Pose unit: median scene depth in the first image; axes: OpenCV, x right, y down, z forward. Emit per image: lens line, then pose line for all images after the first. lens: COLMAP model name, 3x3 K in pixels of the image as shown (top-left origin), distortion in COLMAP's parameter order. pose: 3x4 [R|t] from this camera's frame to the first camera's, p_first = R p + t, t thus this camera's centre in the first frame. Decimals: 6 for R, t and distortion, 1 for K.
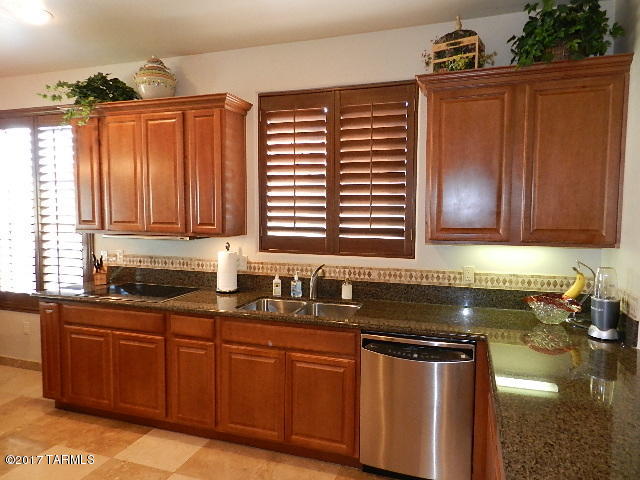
lens RADIAL K [[429.8, 0, 320.9], [0, 429.8, 240.8], [0, 0, 1]] dist [0.015821, -0.009813]
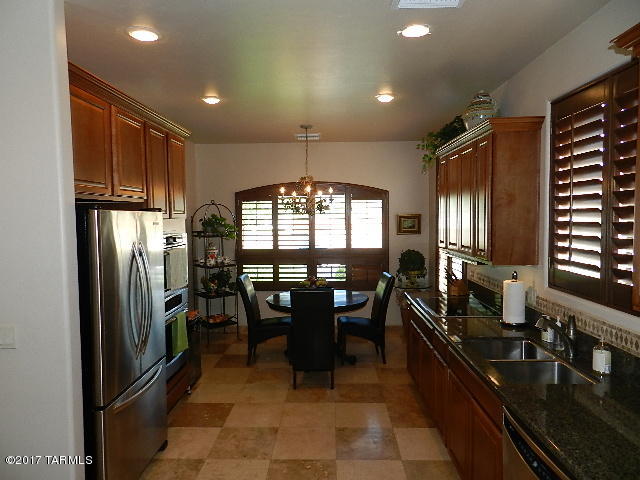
lens RADIAL K [[429.8, 0, 318.4], [0, 429.8, 235.6], [0, 0, 1]] dist [0.015821, -0.009813]
pose [[0.291684, 0.037365, -0.955785, 0.549260], [-0.071610, 0.997286, 0.017134, -0.058818], [0.953830, 0.063446, 0.293568, 0.322773]]
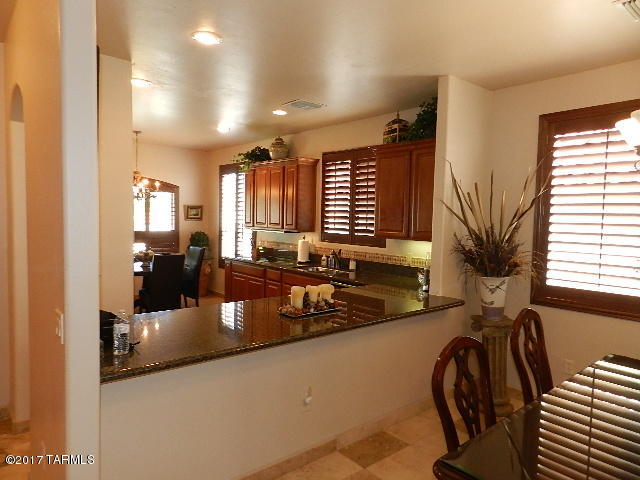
lens RADIAL K [[429.8, 0, 320.3], [0, 429.8, 243.4], [0, 0, 1]] dist [0.015821, -0.009813]
pose [[0.855908, 0.049218, -0.514781, 0.788729], [-0.058955, 0.998257, -0.002580, 0.039085], [0.513757, 0.032558, 0.857318, -0.529449]]
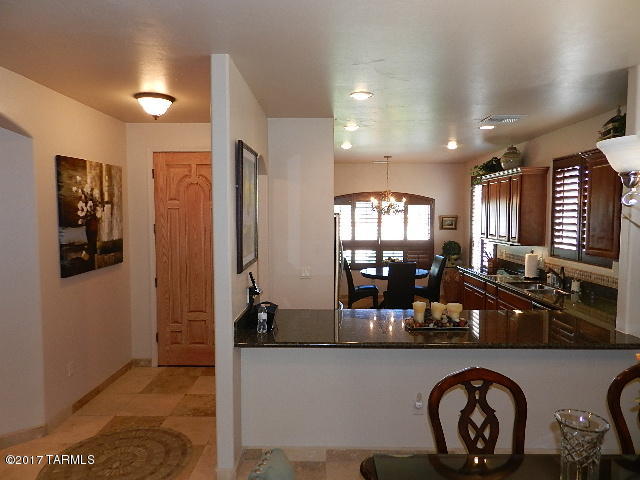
lens RADIAL K [[429.8, 0, 322.1], [0, 429.8, 243.8], [0, 0, 1]] dist [0.015821, -0.009813]
pose [[0.309998, 0.061130, -0.948770, 1.151848], [-0.070424, 0.996666, 0.041205, -0.029253], [0.948125, 0.054043, 0.313270, -0.323357]]
